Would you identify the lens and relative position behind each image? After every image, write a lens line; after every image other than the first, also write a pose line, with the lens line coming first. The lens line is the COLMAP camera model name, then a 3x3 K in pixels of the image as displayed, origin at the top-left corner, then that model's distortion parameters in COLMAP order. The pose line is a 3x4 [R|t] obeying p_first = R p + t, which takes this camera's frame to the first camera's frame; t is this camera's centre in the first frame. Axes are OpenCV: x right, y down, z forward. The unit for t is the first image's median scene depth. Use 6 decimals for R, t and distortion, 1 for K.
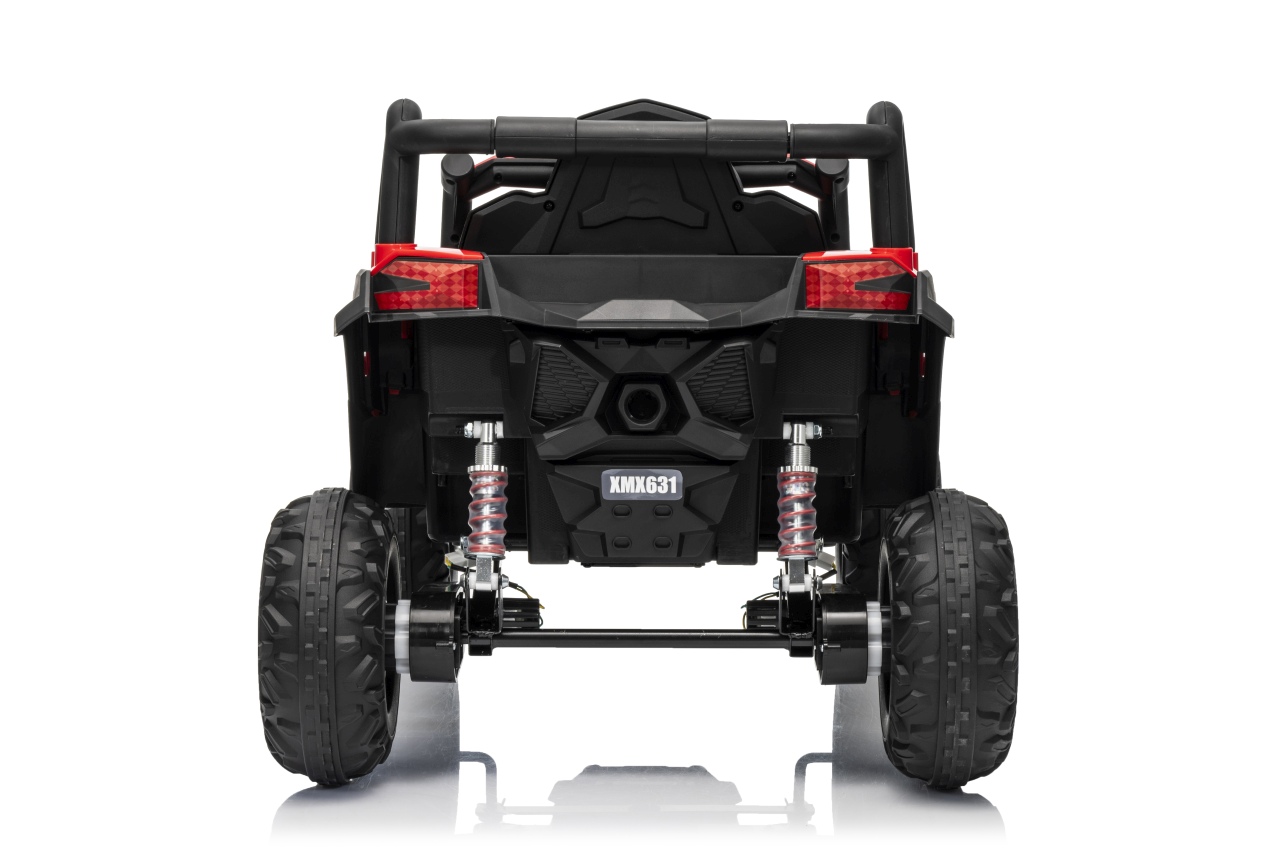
lens RADIAL K [[3375.8, 0, 640.0], [0, 3375.8, 426.5], [0, 0, 1]] dist [-0.147912, 0.005537]
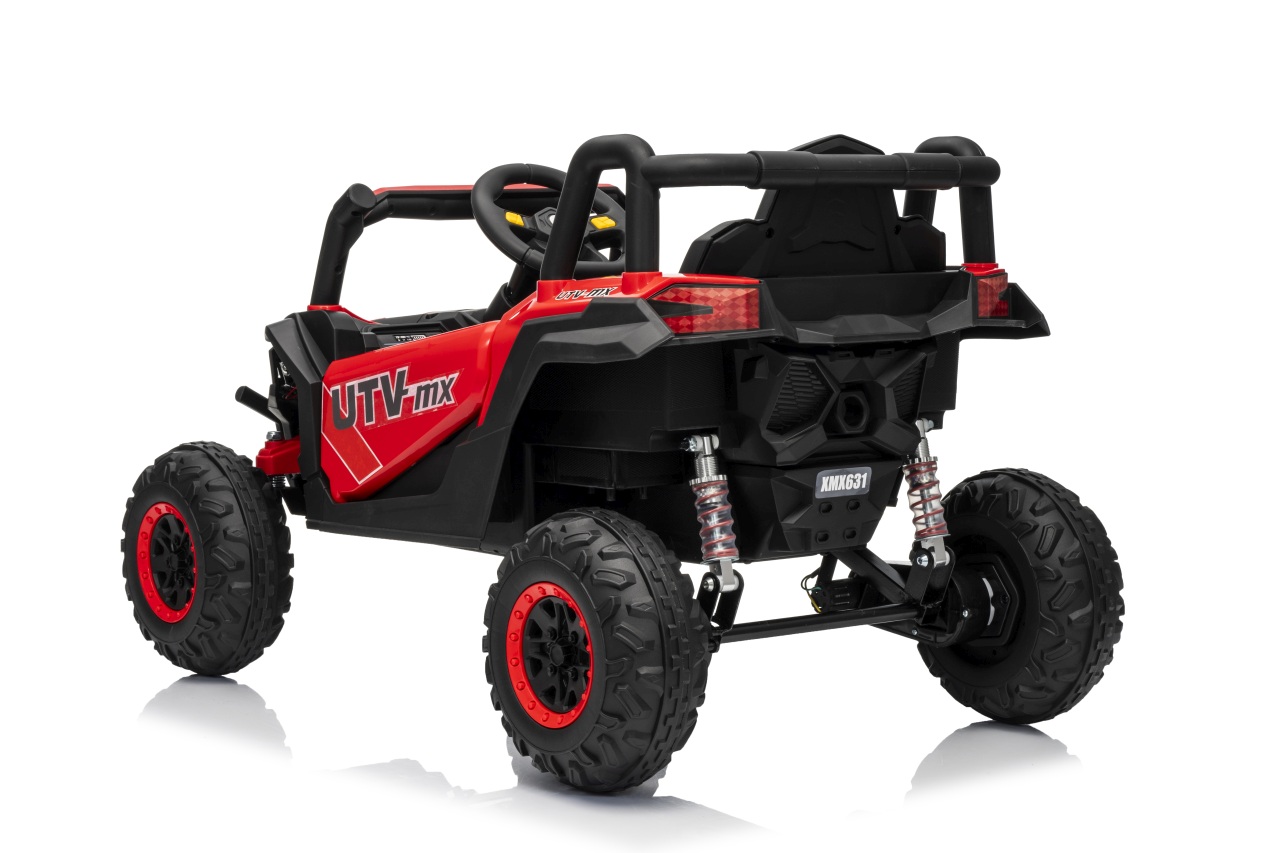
lens RADIAL K [[3375.8, 0, 640.0], [0, 3375.8, 426.5], [0, 0, 1]] dist [-0.147912, 0.005537]
pose [[0.757732, -0.058617, 0.649928, -0.771392], [0.065985, 0.997735, 0.013056, -0.020060], [-0.649221, 0.032993, 0.759884, 0.198824]]
